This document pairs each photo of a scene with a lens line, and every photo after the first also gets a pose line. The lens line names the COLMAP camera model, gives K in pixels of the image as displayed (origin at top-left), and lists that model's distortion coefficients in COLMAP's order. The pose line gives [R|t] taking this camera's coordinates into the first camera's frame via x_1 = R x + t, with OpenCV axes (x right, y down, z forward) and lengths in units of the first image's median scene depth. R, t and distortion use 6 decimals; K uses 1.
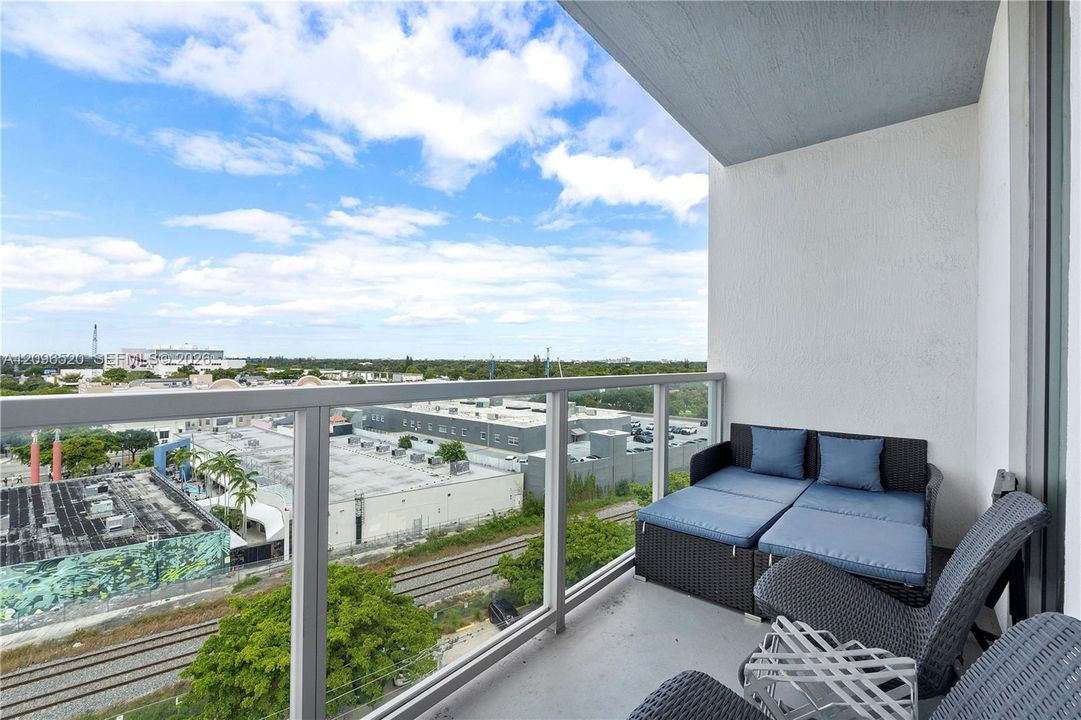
lens RADIAL K [[456.9, 0, 533.6], [0, 456.9, 353.0], [0, 0, 1]] dist [-0.005741, -0.000316]
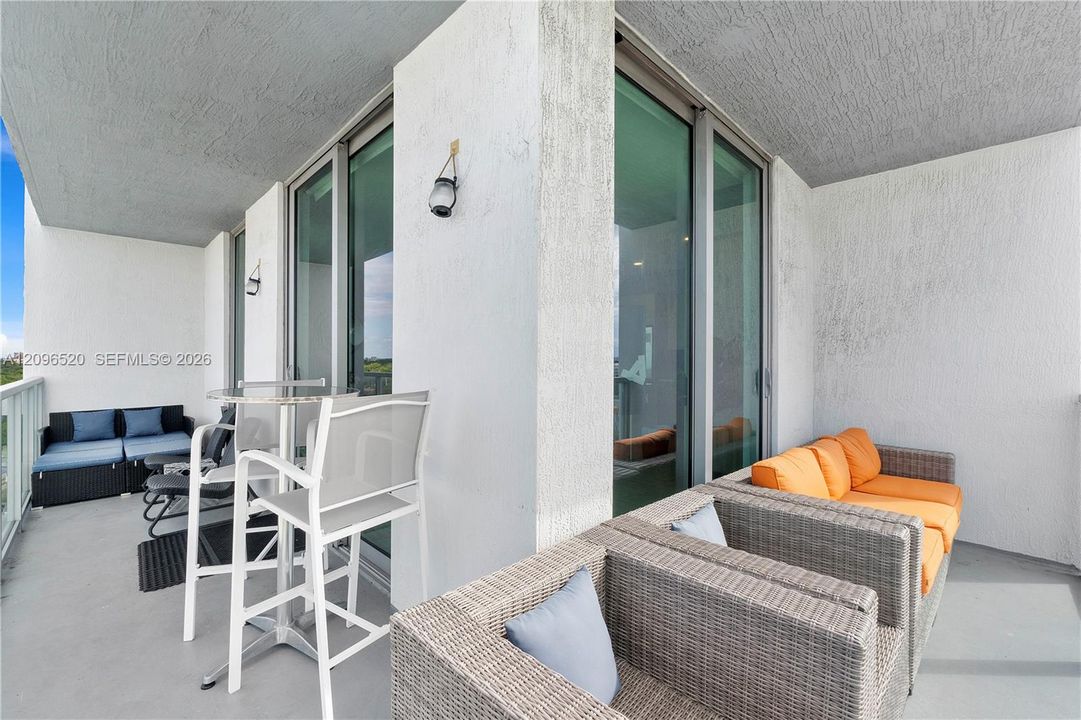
lens RADIAL K [[456.9, 0, 533.6], [0, 456.9, 353.0], [0, 0, 1]] dist [-0.005741, -0.000316]
pose [[0.077847, 0.001781, 0.996964, -0.959723], [-0.002892, 0.999995, -0.001560, -0.034920], [-0.996961, -0.002762, 0.077852, -0.660666]]
